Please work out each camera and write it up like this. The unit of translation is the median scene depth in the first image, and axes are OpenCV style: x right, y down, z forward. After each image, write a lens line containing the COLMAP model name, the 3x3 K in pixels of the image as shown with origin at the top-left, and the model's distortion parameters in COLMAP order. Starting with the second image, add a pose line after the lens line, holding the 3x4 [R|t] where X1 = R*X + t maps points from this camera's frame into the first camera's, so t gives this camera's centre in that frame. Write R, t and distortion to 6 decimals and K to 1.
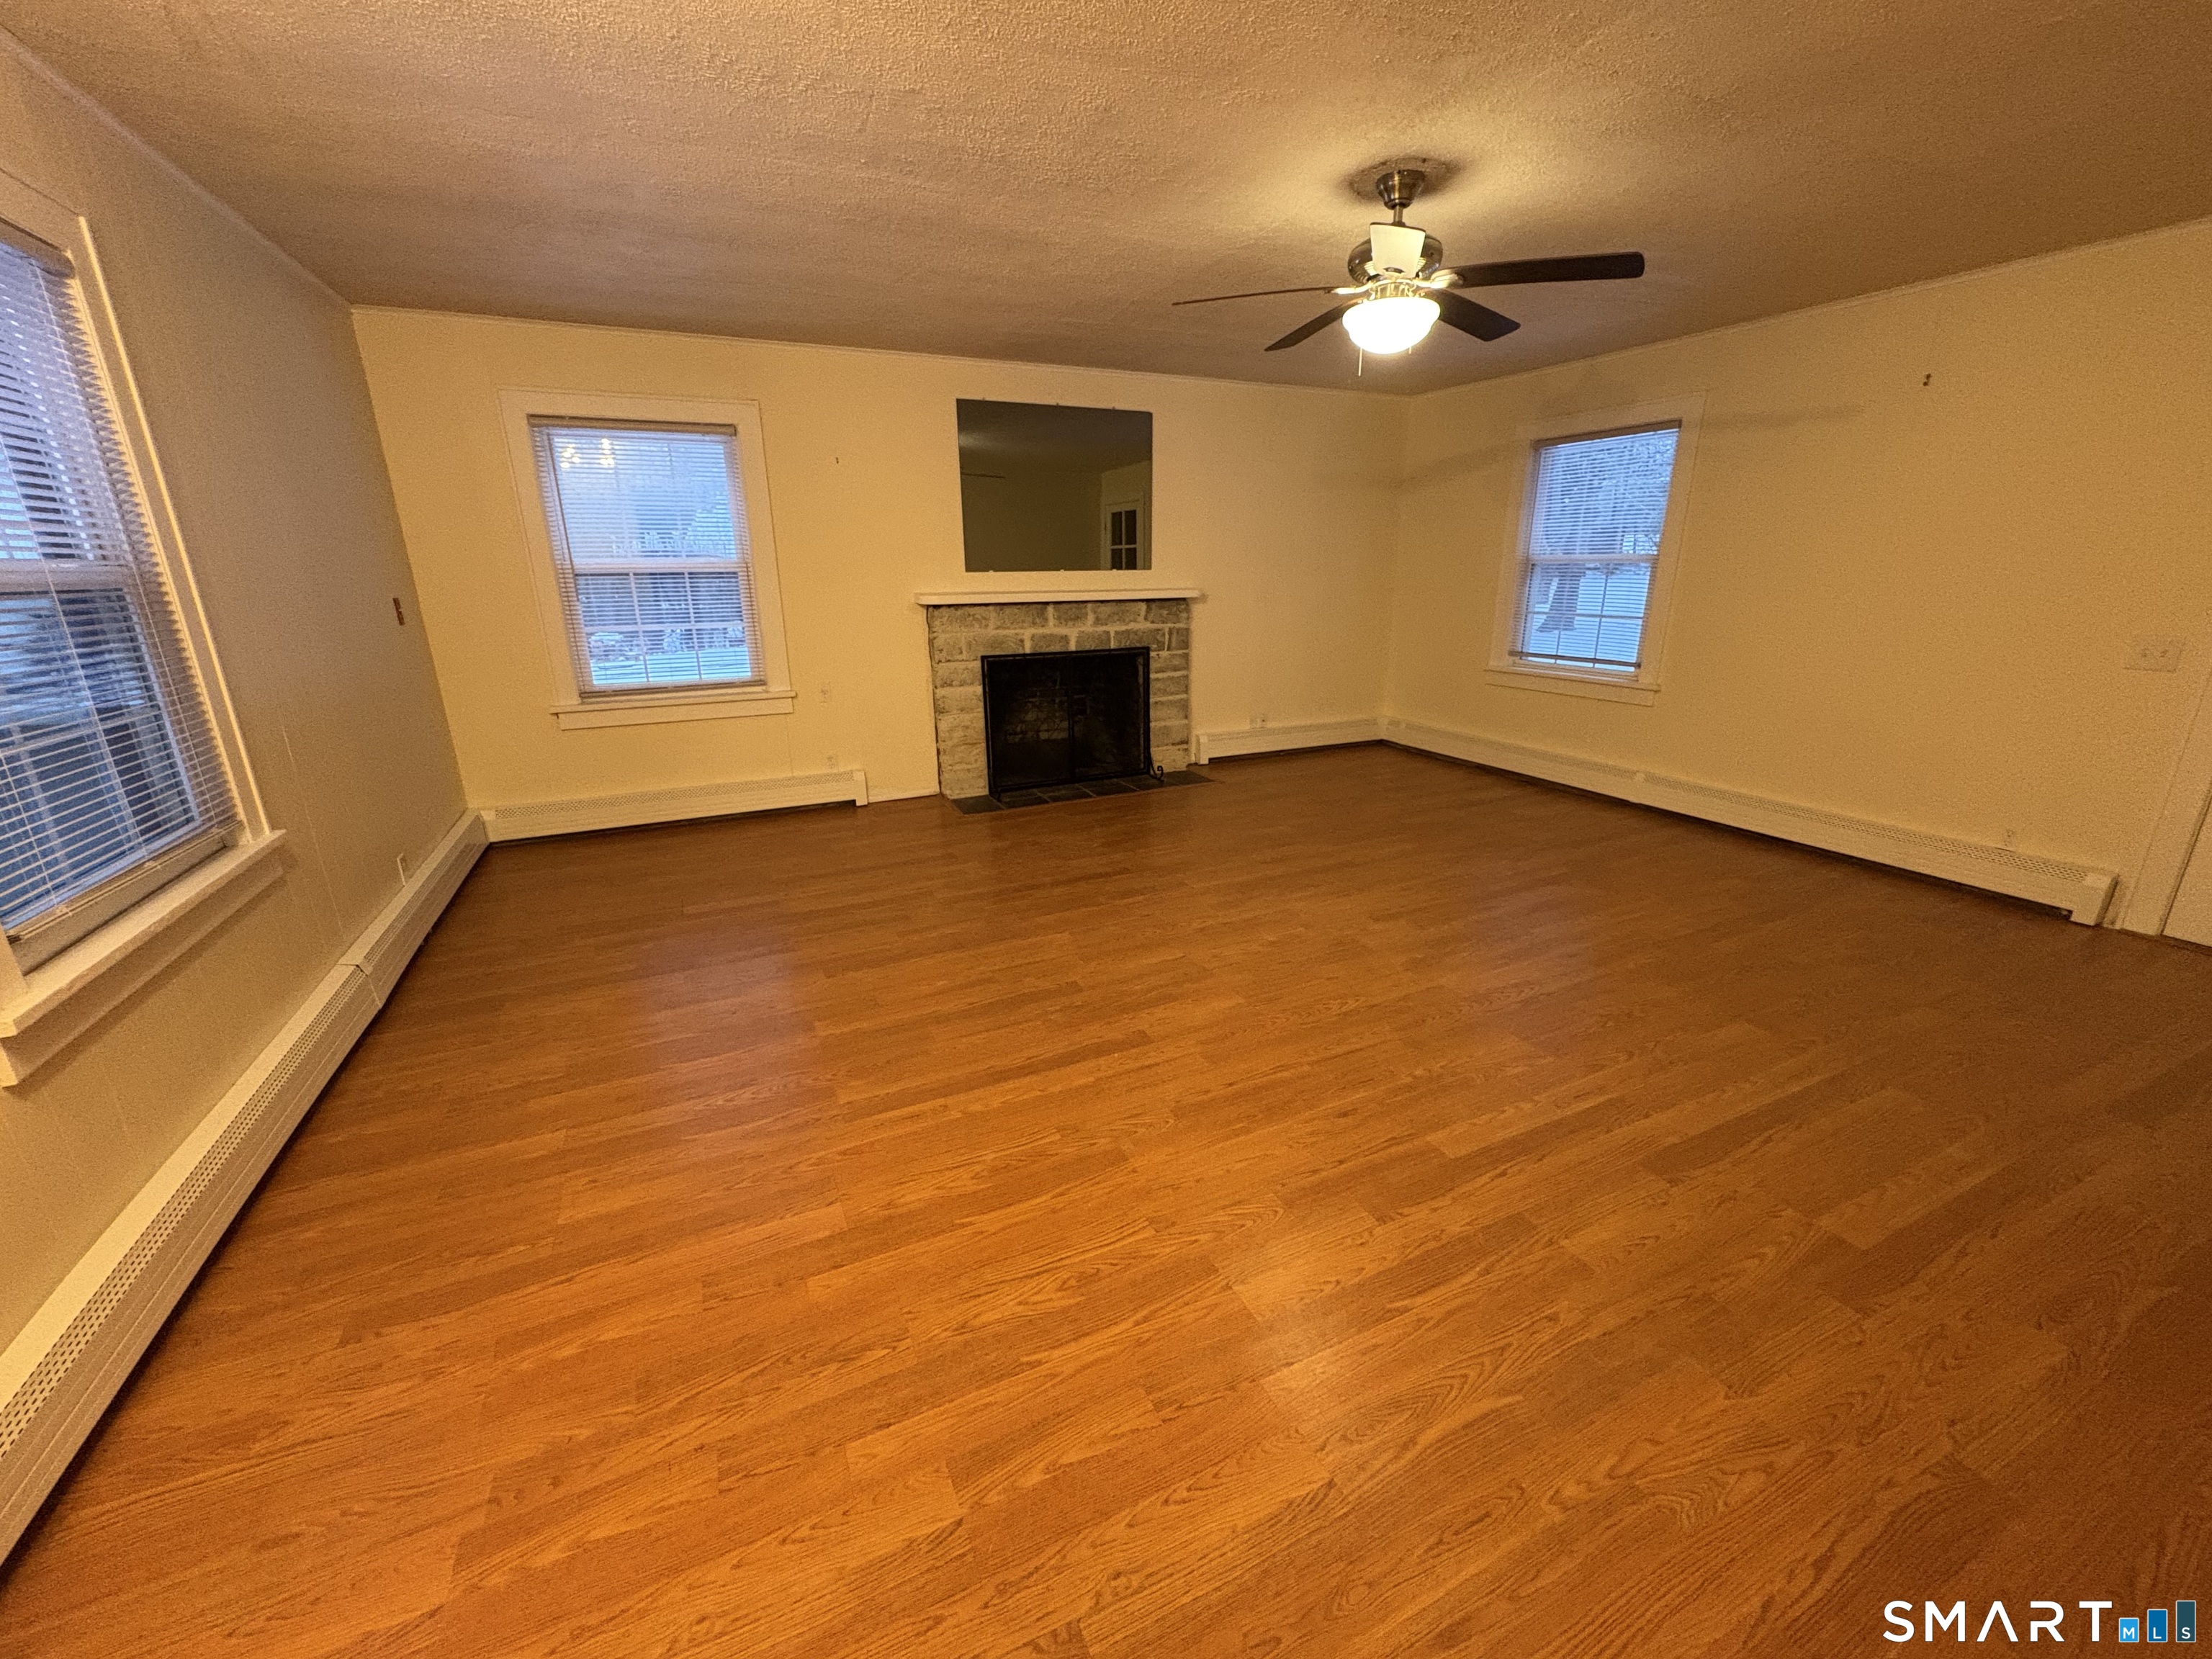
lens RADIAL K [[881.9, 0, 1107.4], [0, 881.9, 828.4], [0, 0, 1]] dist [0.000474, 0.000203]
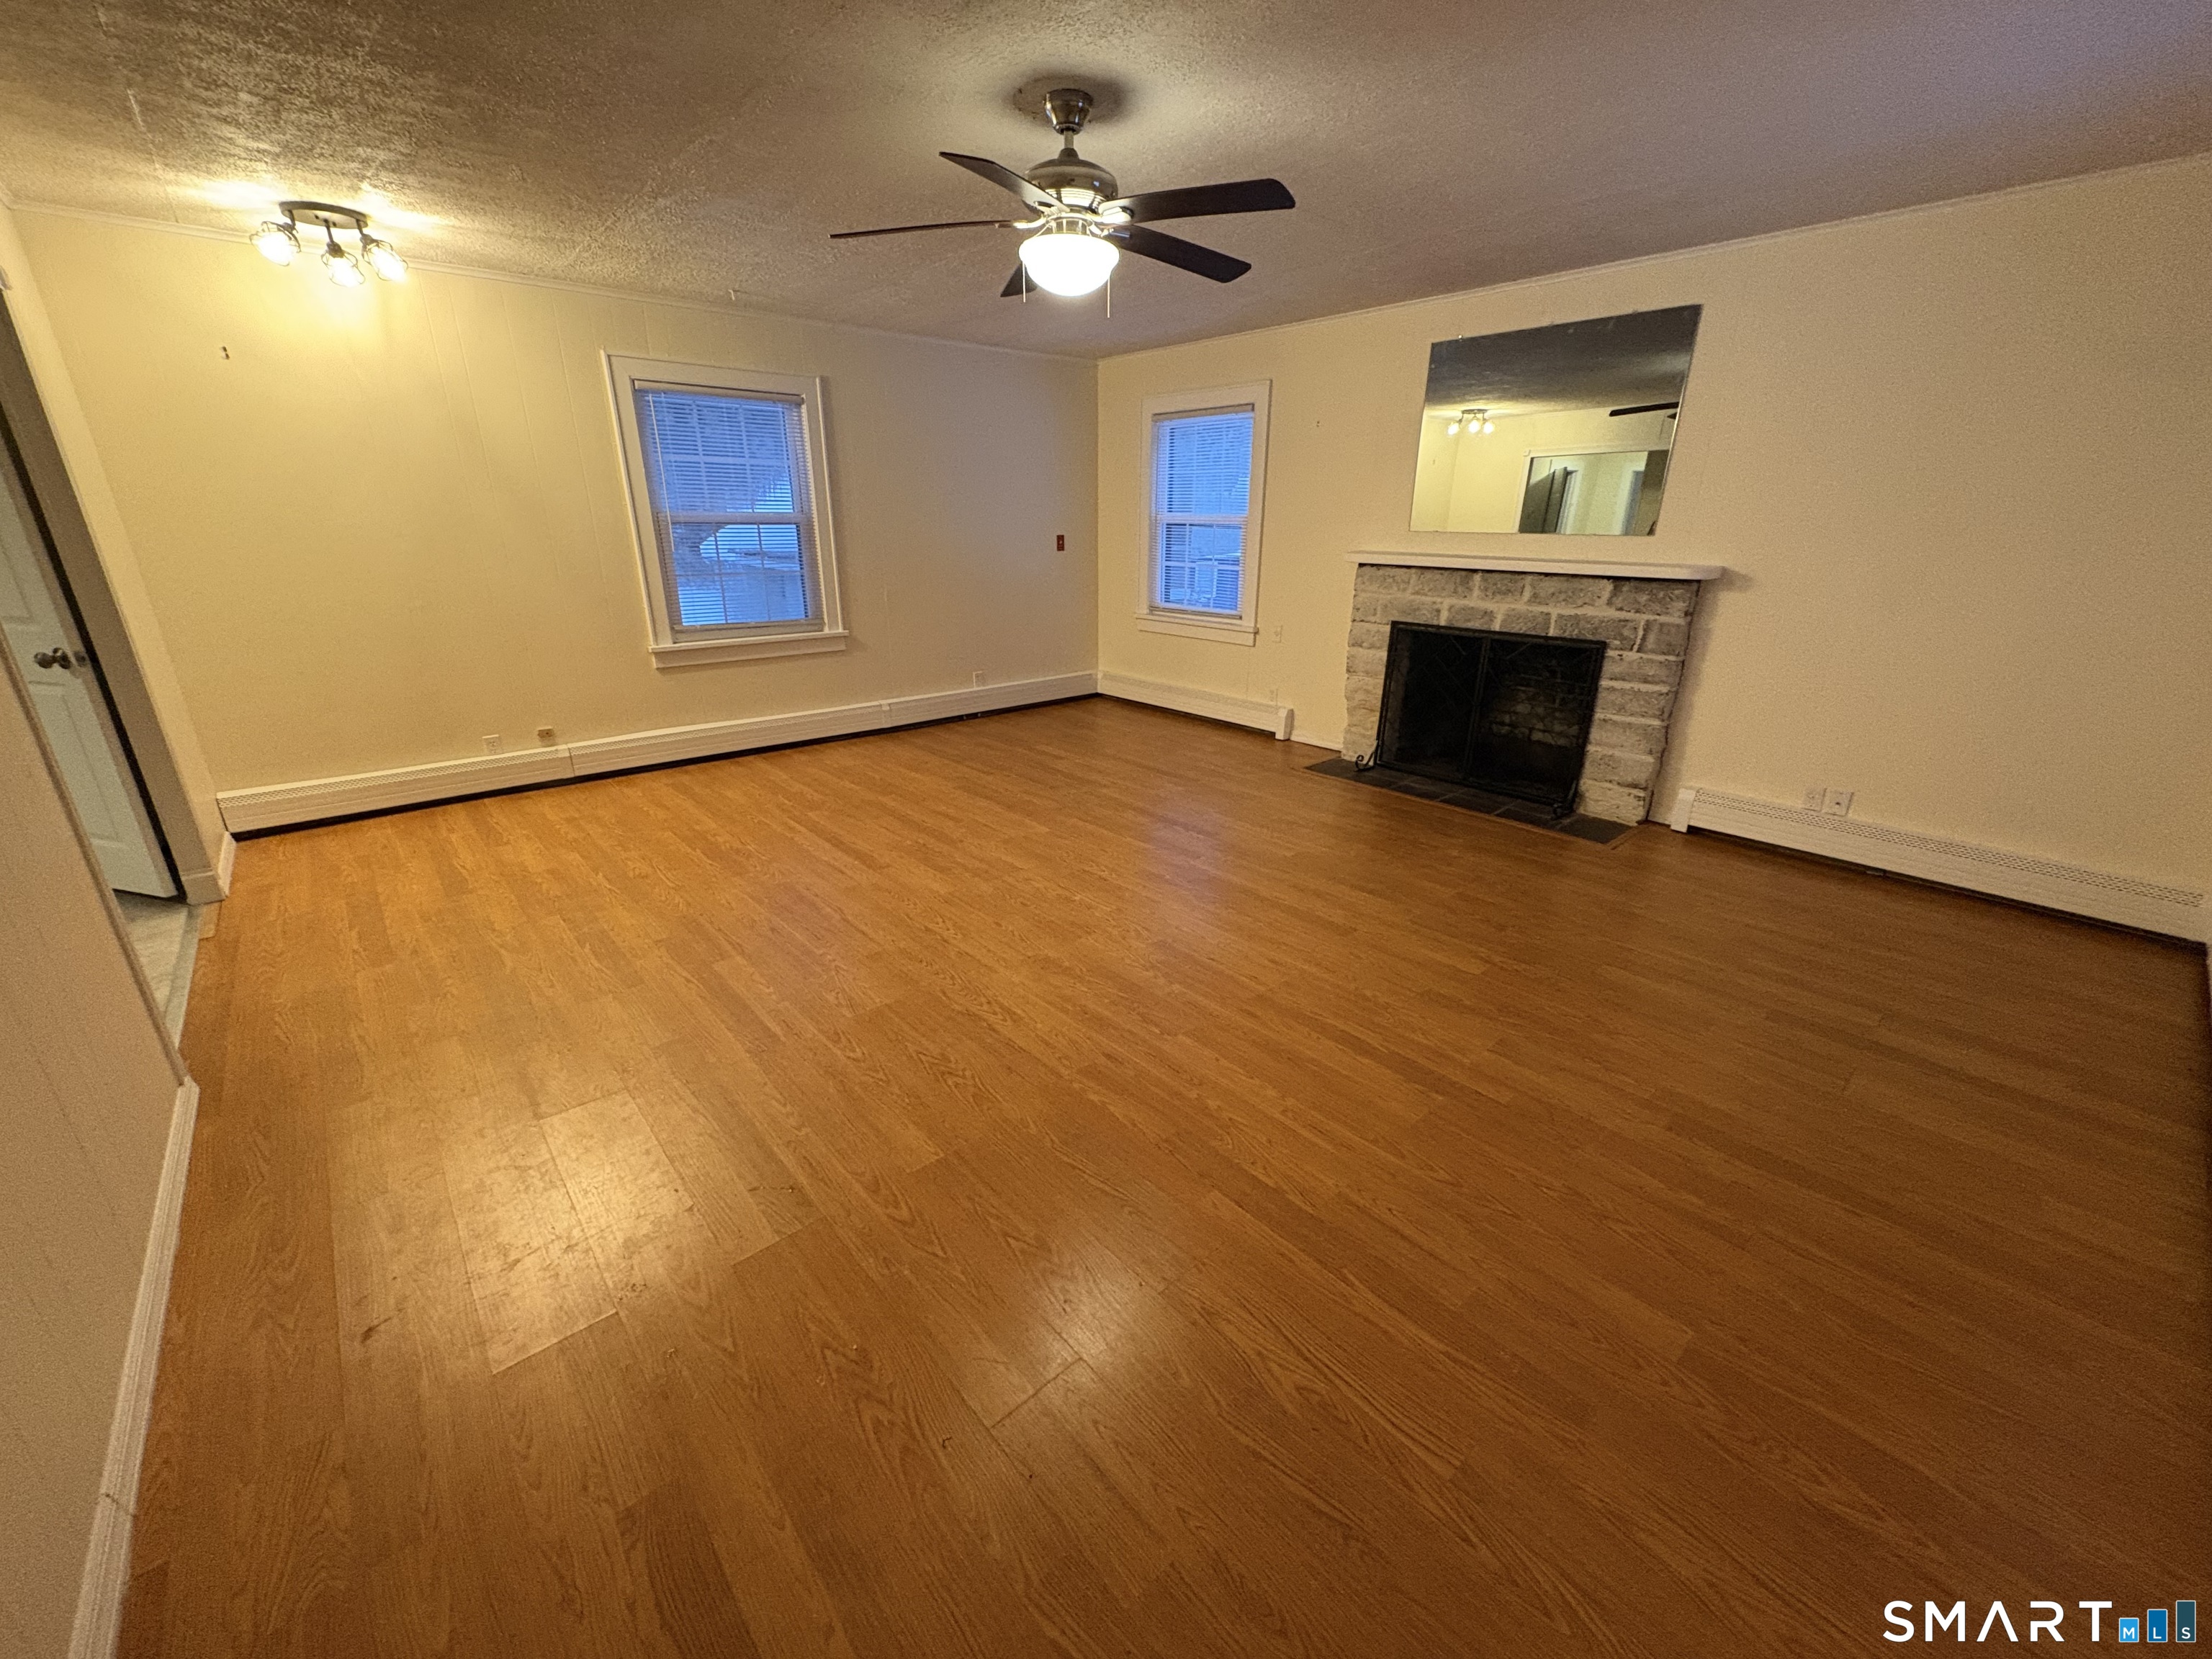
lens RADIAL K [[881.9, 0, 1106.0], [0, 881.9, 831.4], [0, 0, 1]] dist [0.000474, 0.000203]
pose [[0.273069, 0.335814, -0.901478, 0.706656], [-0.288304, 0.922587, 0.256347, -0.140842], [0.917777, 0.189899, 0.348747, 0.428665]]
